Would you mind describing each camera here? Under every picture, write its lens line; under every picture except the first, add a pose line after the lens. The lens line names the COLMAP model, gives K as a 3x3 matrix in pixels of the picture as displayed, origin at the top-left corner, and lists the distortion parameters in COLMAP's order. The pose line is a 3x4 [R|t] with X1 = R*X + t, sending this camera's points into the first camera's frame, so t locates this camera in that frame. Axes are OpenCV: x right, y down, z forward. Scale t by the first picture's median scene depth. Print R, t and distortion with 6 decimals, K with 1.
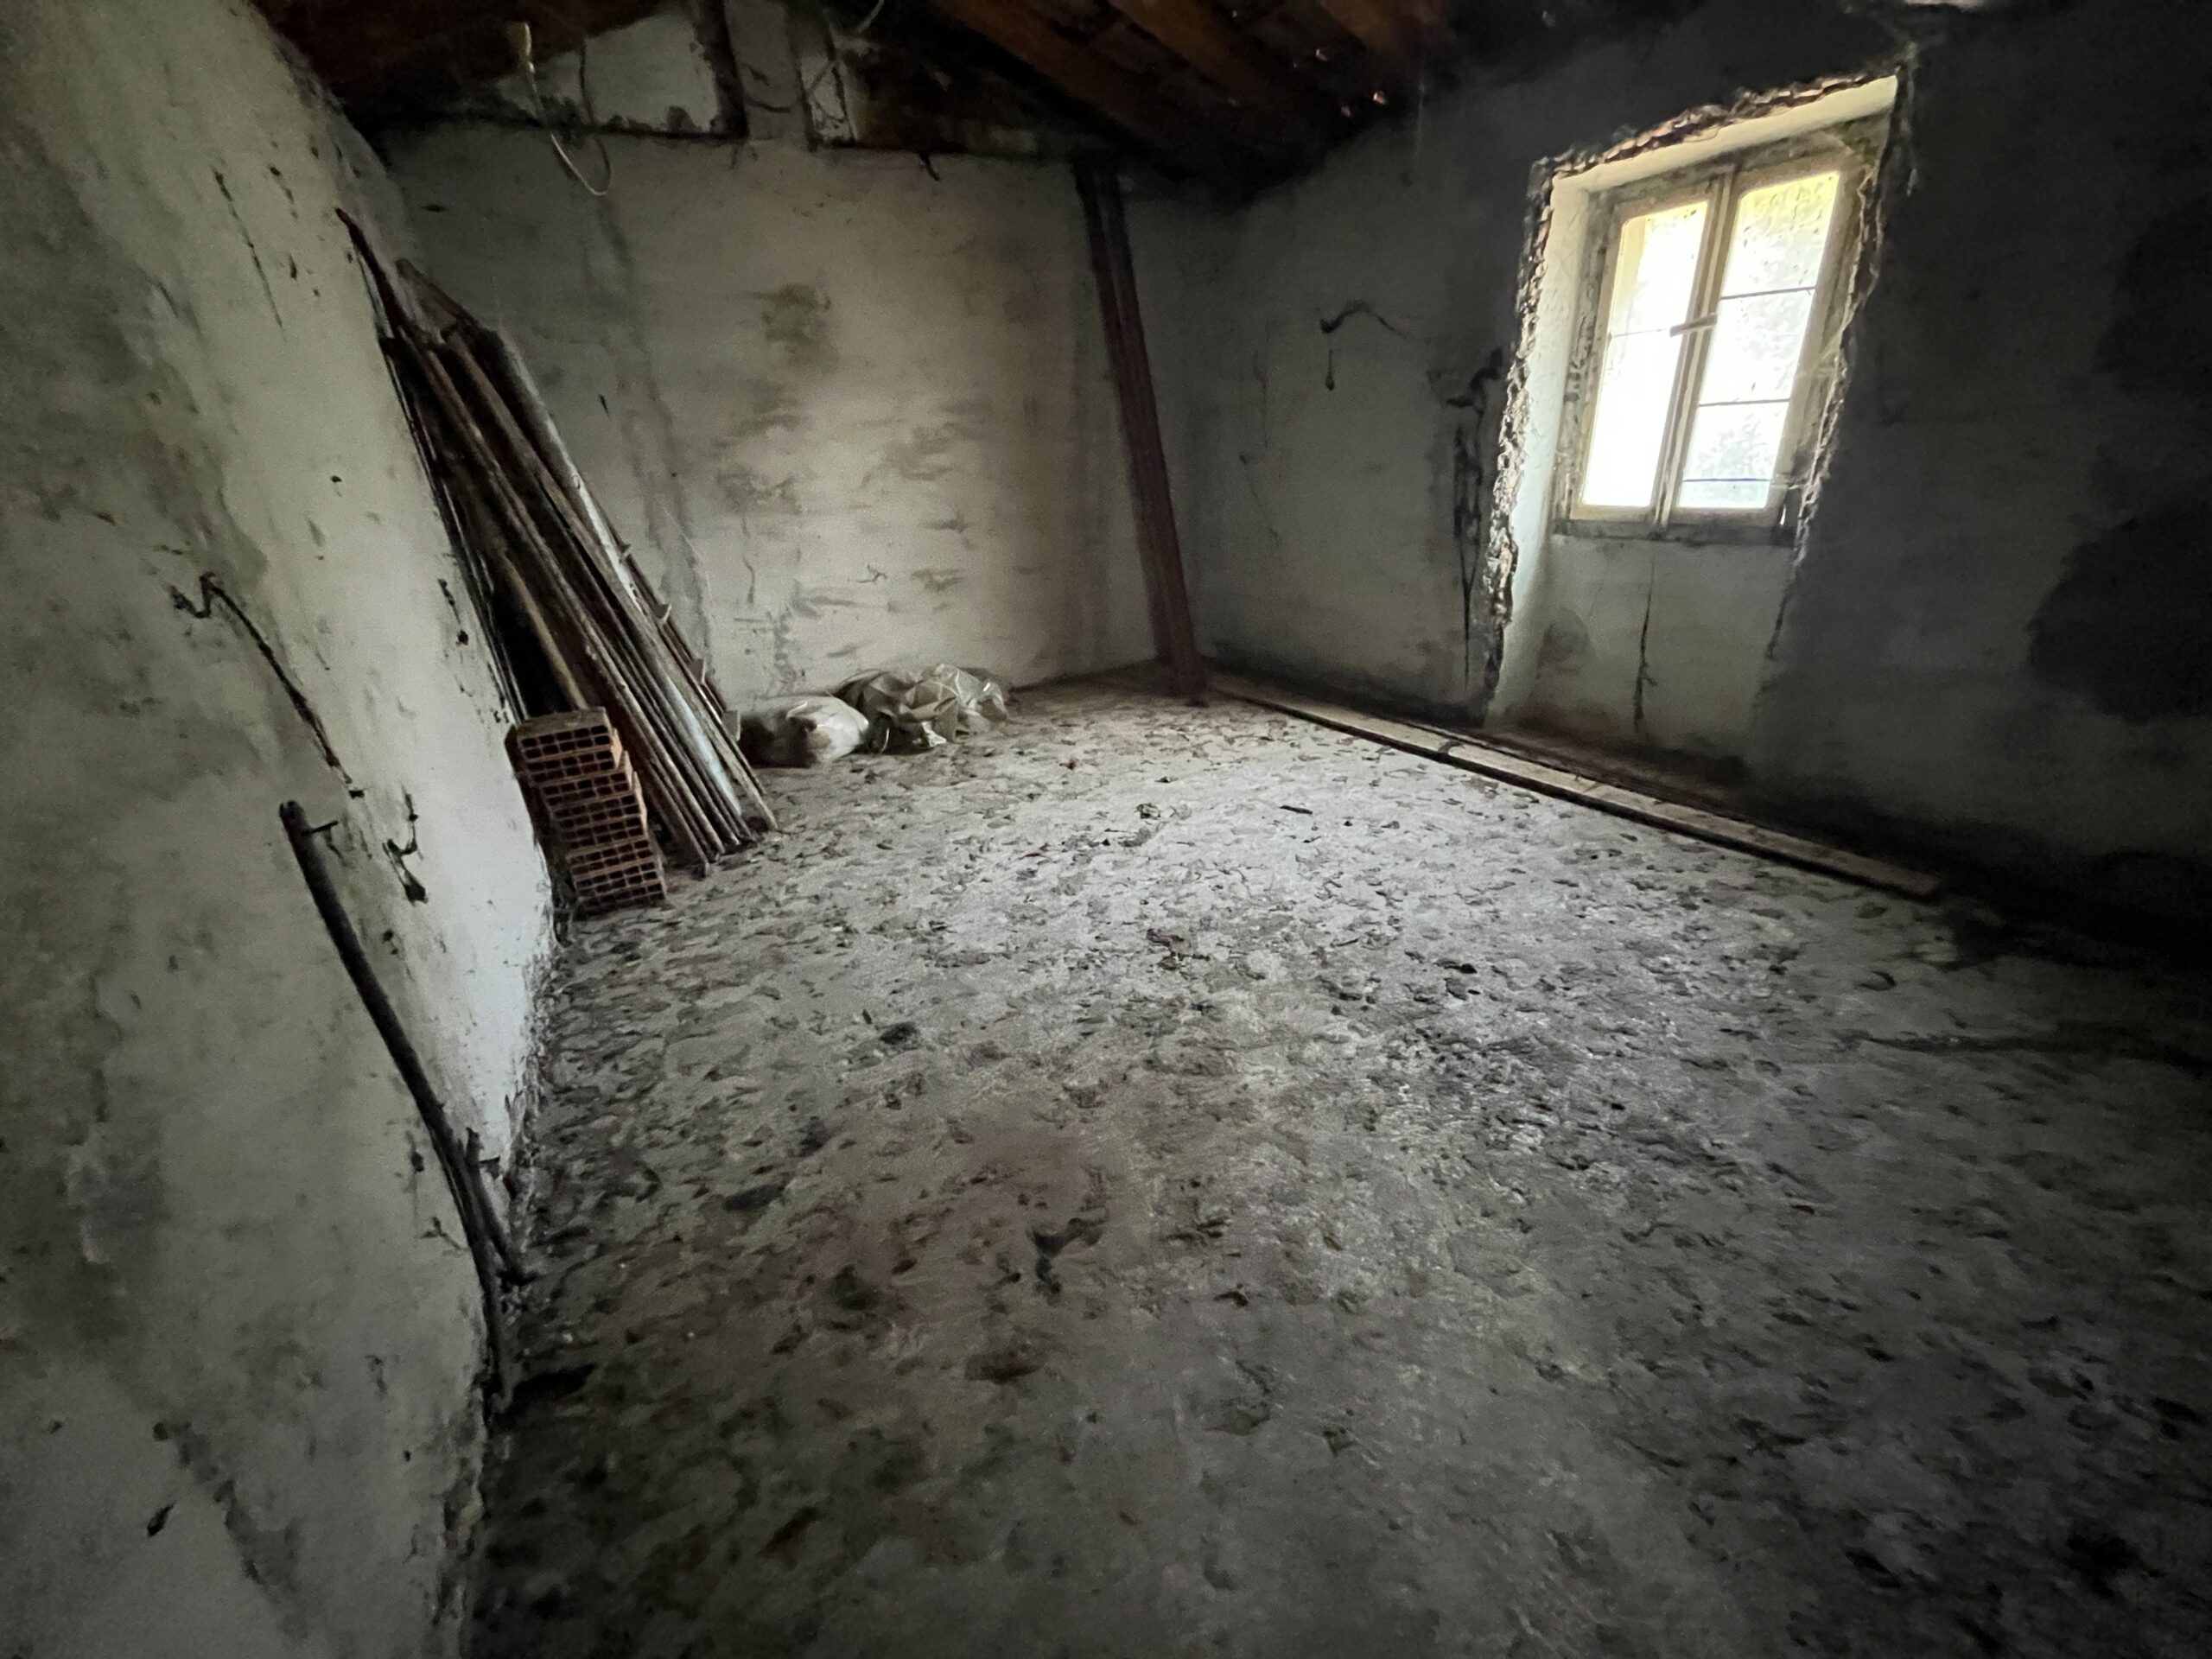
lens RADIAL K [[893.2, 0, 1105.9], [0, 893.2, 830.5], [0, 0, 1]] dist [-0.004173, 0.000233]
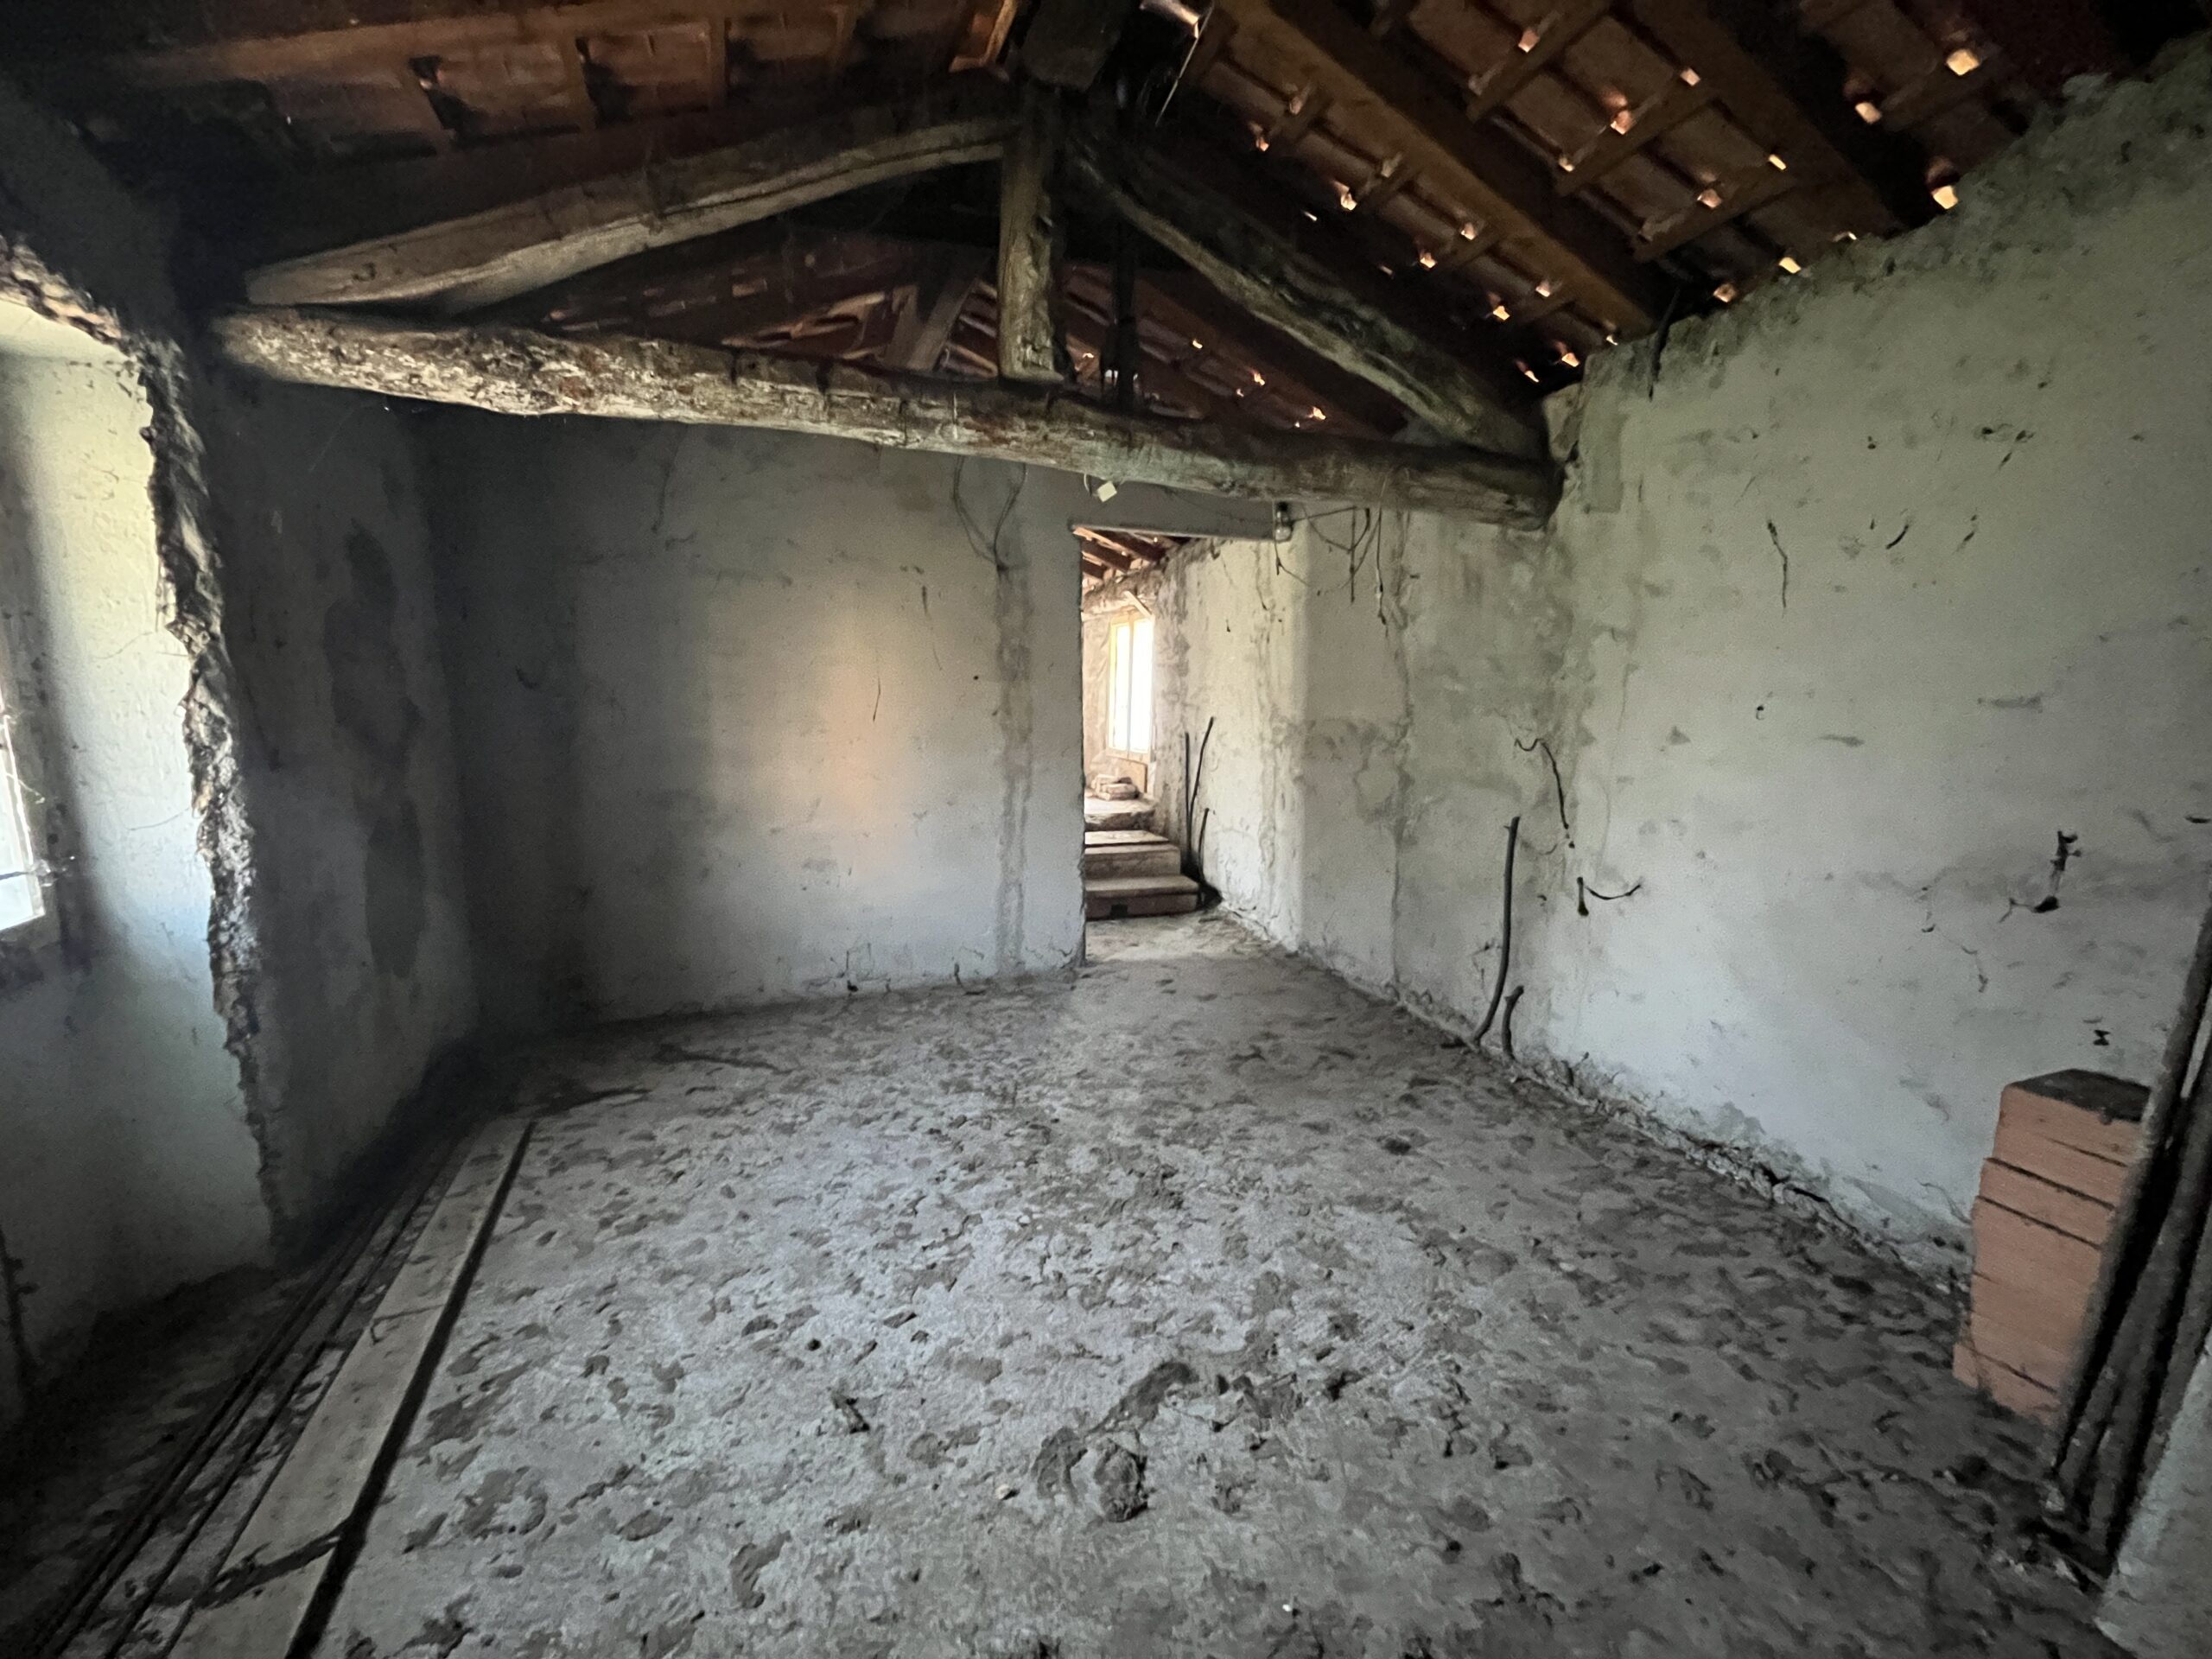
lens RADIAL K [[893.2, 0, 1097.4], [0, 893.2, 821.0], [0, 0, 1]] dist [-0.004173, 0.000233]
pose [[-0.985419, 0.048632, 0.163046, -0.034136], [0.125379, 0.855358, 0.502636, -0.624302], [-0.115019, 0.515750, -0.848983, 1.388702]]
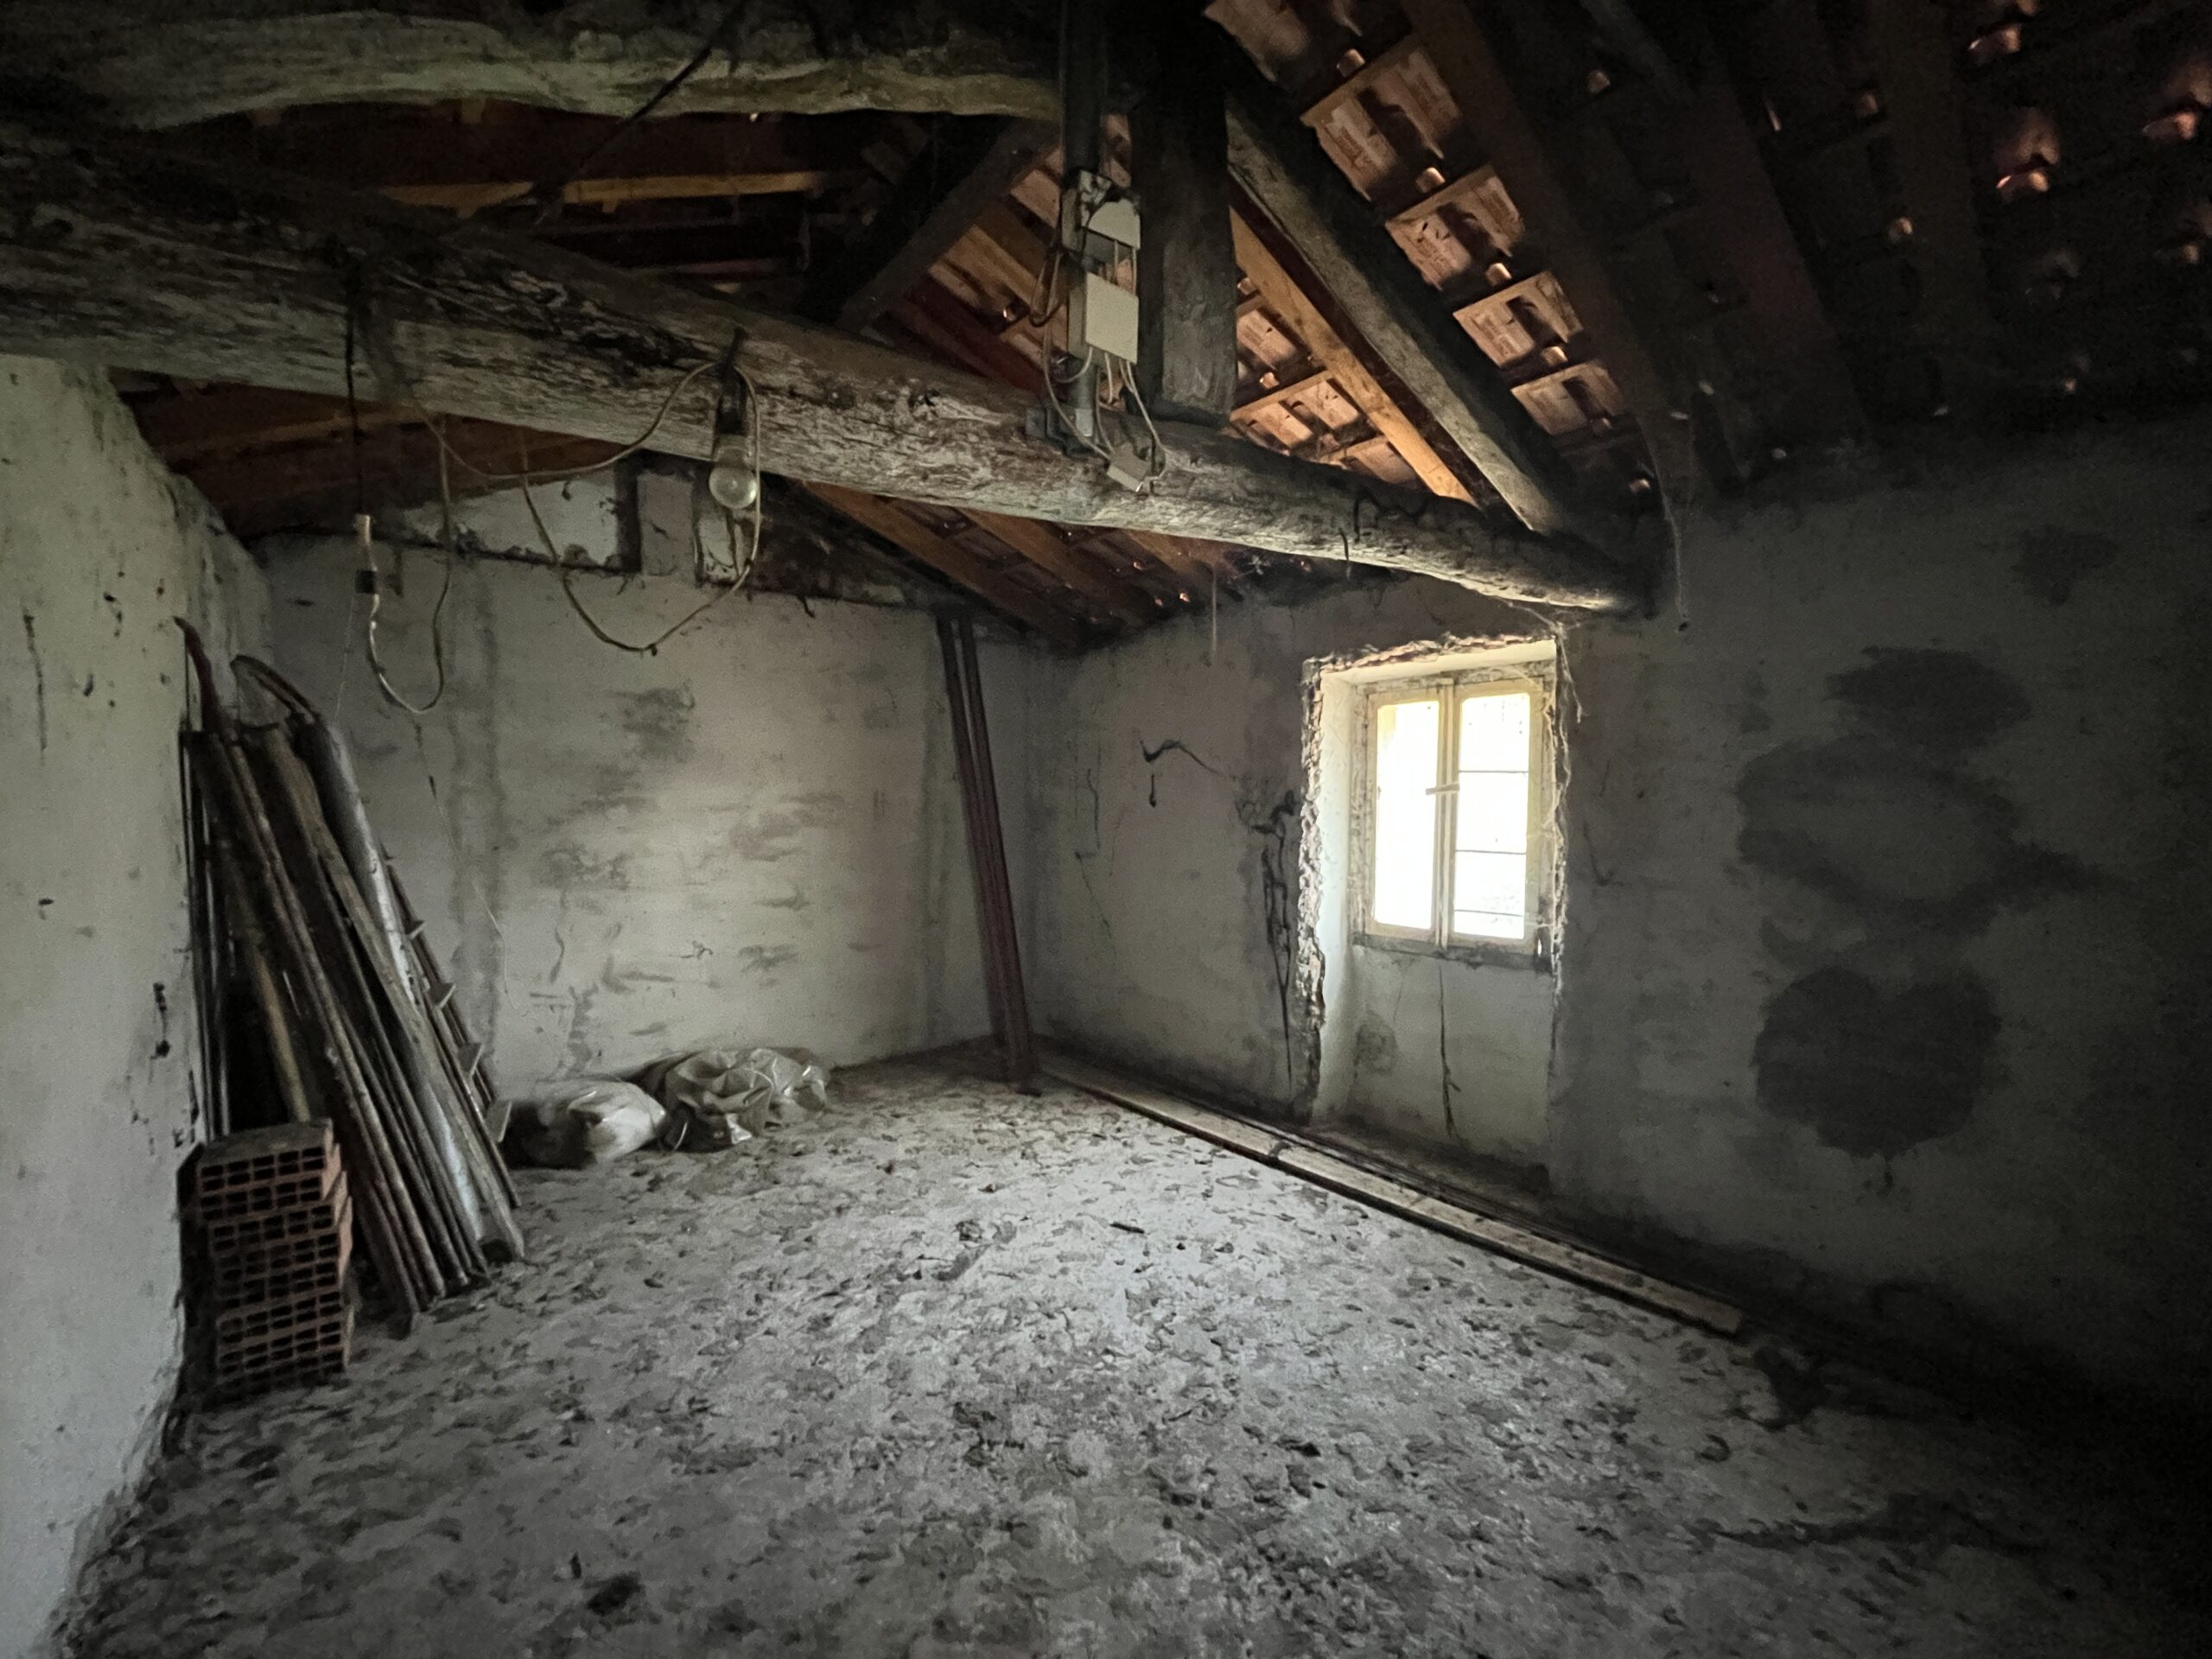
lens RADIAL K [[893.2, 0, 1105.2], [0, 893.2, 829.4], [0, 0, 1]] dist [-0.004173, 0.000233]
pose [[0.985525, 0.055560, 0.160167, 0.018341], [0.007892, 0.928710, -0.370722, -0.072061], [-0.169346, 0.366620, 0.914829, -0.010677]]
